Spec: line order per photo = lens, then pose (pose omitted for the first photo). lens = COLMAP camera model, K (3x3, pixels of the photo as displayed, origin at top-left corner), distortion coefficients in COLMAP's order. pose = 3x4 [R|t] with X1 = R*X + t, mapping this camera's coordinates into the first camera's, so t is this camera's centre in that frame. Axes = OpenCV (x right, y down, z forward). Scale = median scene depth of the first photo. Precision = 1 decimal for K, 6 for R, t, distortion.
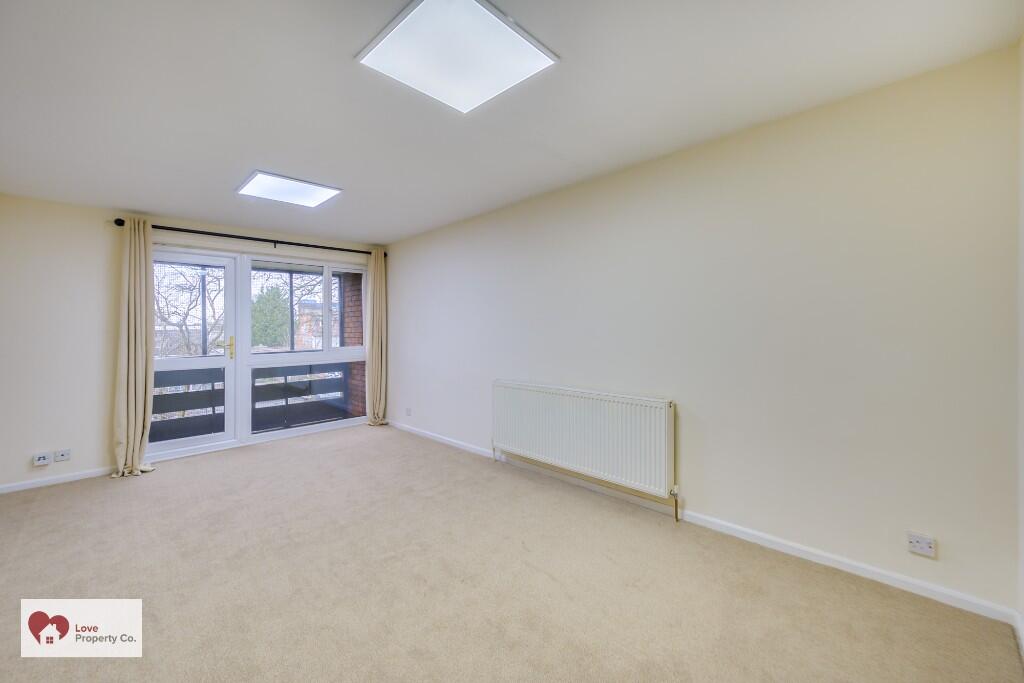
lens RADIAL K [[408.3, 0, 508.2], [0, 408.3, 339.2], [0, 0, 1]] dist [0.012310, -0.002212]
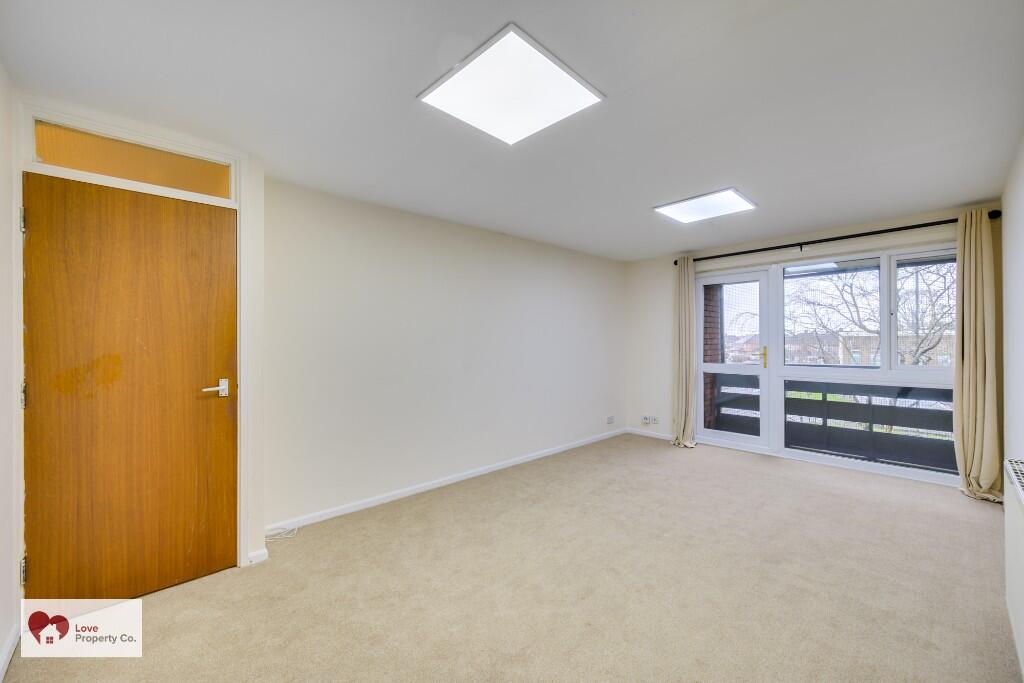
lens RADIAL K [[408.3, 0, 518.3], [0, 408.3, 332.8], [0, 0, 1]] dist [0.012310, -0.002212]
pose [[-0.006322, -0.008831, -0.999941, 0.386379], [-0.022660, 0.999706, -0.008686, -0.017758], [0.999723, 0.022604, -0.006520, 0.409403]]
